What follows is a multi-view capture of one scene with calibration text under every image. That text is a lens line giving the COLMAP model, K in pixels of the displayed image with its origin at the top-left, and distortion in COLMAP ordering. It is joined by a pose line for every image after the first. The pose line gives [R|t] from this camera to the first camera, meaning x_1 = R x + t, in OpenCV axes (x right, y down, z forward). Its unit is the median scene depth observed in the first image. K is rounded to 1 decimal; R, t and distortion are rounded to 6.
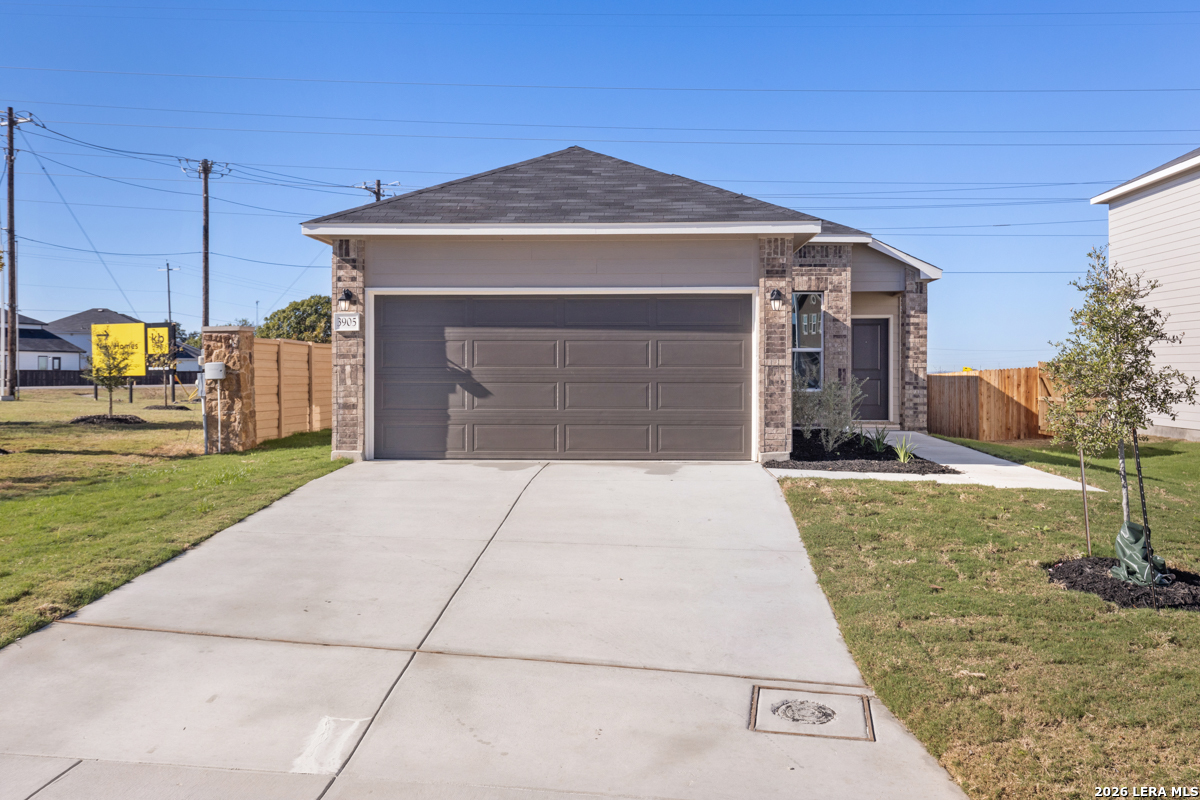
lens RADIAL K [[1034.0, 0, 600.0], [0, 1034.0, 400.0], [0, 0, 1]] dist [0.032418, 0.001500]
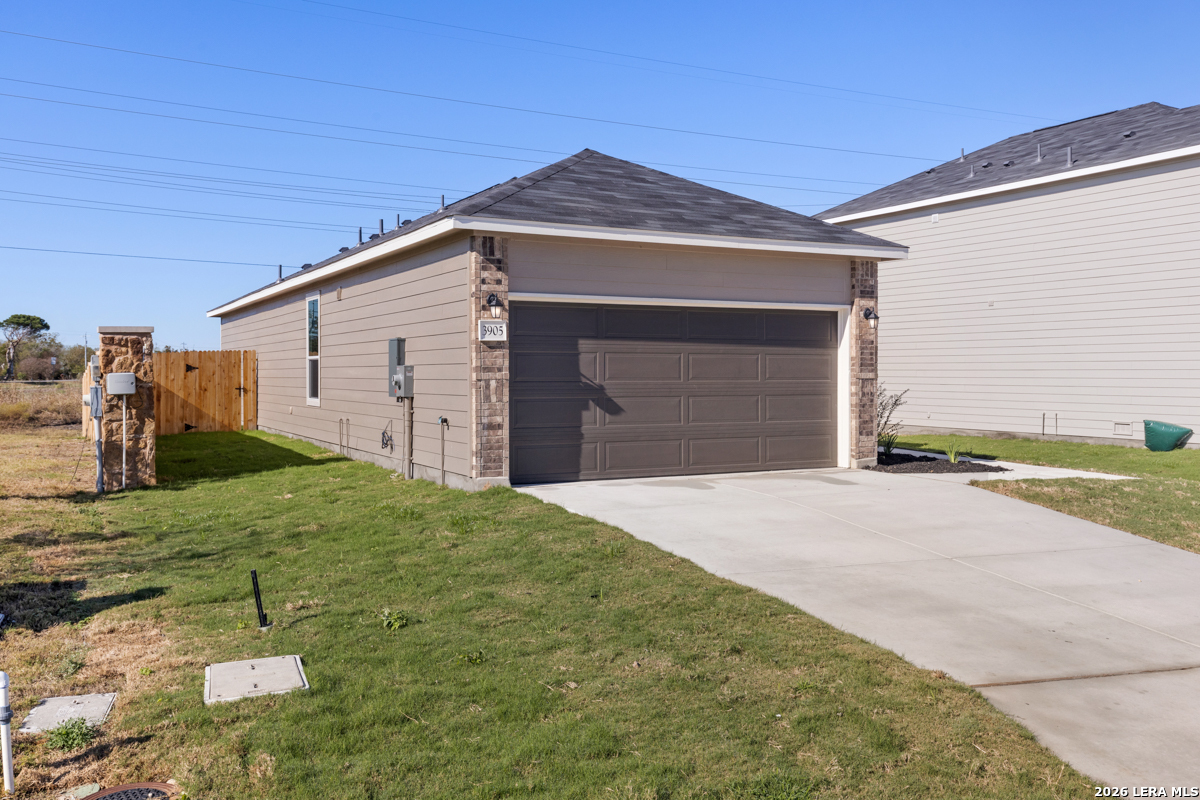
lens RADIAL K [[1034.0, 0, 600.0], [0, 1034.0, 400.0], [0, 0, 1]] dist [0.032418, 0.001500]
pose [[0.866110, -0.013918, 0.499660, -0.595635], [0.013801, 0.999897, 0.003930, -0.018424], [-0.499663, 0.003491, 0.866213, 0.192675]]
